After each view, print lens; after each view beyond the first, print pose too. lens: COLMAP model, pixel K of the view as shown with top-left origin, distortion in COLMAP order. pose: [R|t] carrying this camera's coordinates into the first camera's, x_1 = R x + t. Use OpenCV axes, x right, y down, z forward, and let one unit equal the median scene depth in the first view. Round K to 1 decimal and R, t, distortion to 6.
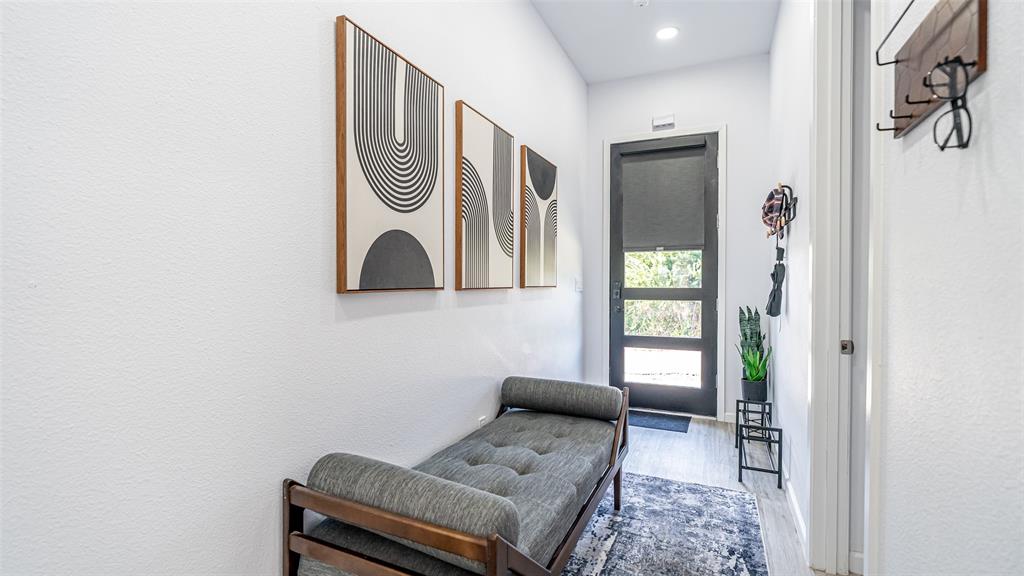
lens RADIAL K [[458.1, 0, 512.8], [0, 458.1, 286.3], [0, 0, 1]] dist [-0.002512, -0.000361]
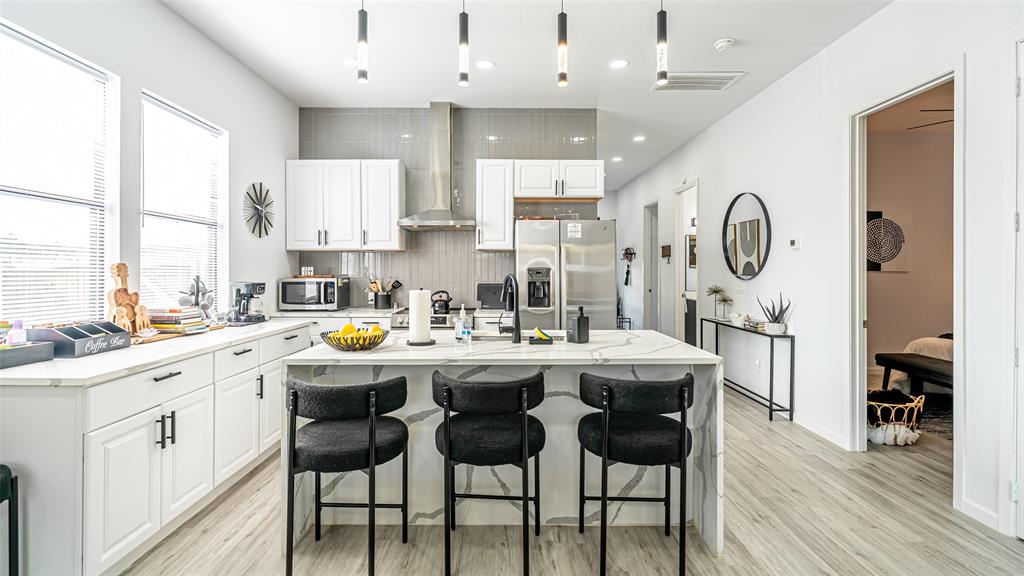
lens RADIAL K [[457.4, 0, 508.9], [0, 457.4, 266.0], [0, 0, 1]] dist [-0.002185, 0.000560]
pose [[0.906339, -0.001579, 0.422549, -1.151953], [0.006397, 0.999930, -0.009985, -0.033738], [-0.422504, 0.011753, 0.906285, -1.181352]]
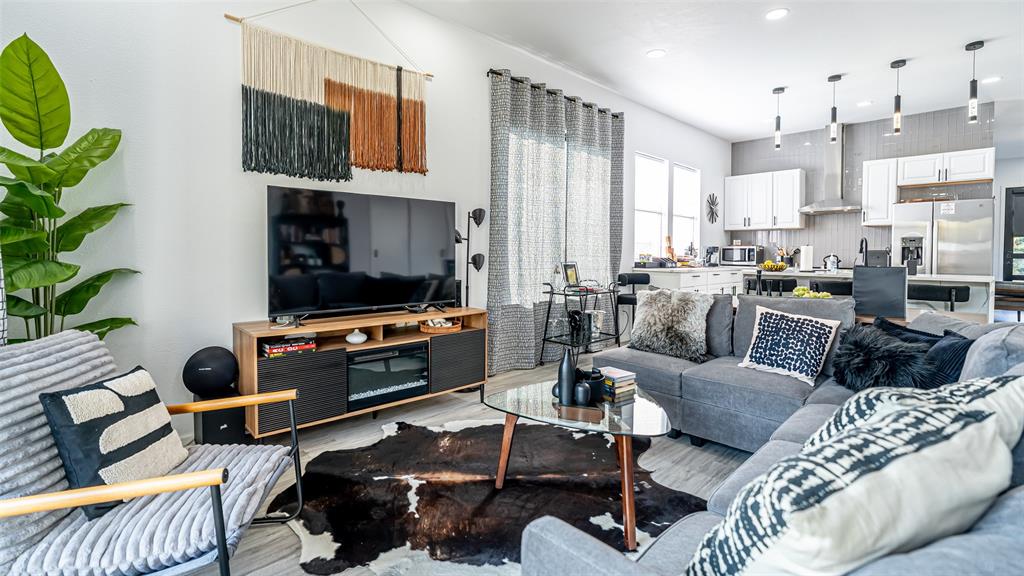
lens RADIAL K [[462.0, 0, 513.6], [0, 462.0, 262.2], [0, 0, 1]] dist [-0.000435, 0.000155]
pose [[0.932373, 0.009794, -0.361365, -1.303990], [-0.004447, 0.999868, 0.015627, 0.023875], [0.361470, -0.012963, 0.932293, -2.116237]]
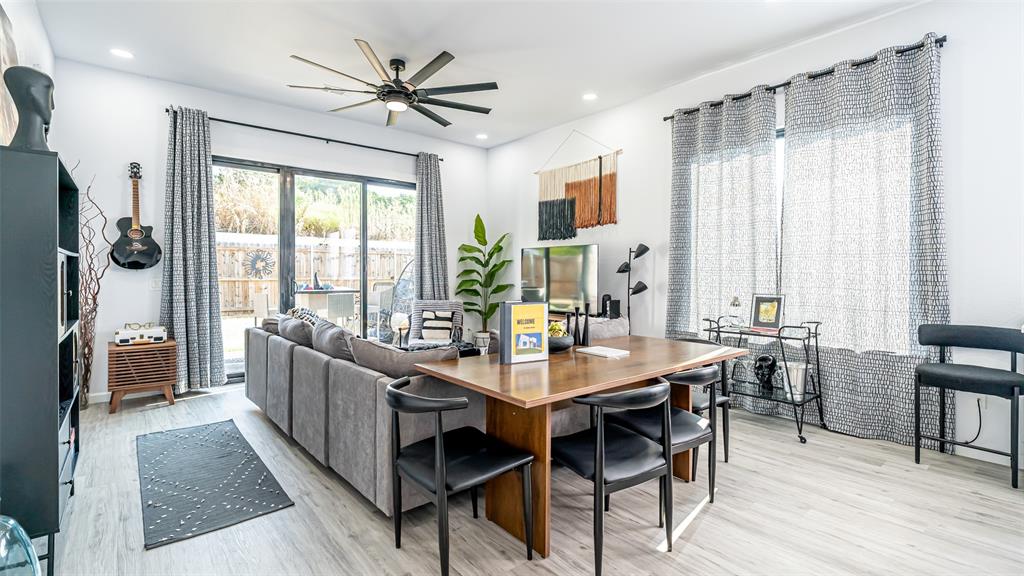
lens RADIAL K [[470.0, 0, 527.6], [0, 470.0, 274.3], [0, 0, 1]] dist [-0.000060, 0.000536]
pose [[-0.418165, -0.004822, -0.908358, -0.490095], [-0.013586, 0.999907, 0.000947, 0.005631], [0.908269, 0.012736, -0.418192, -0.945953]]
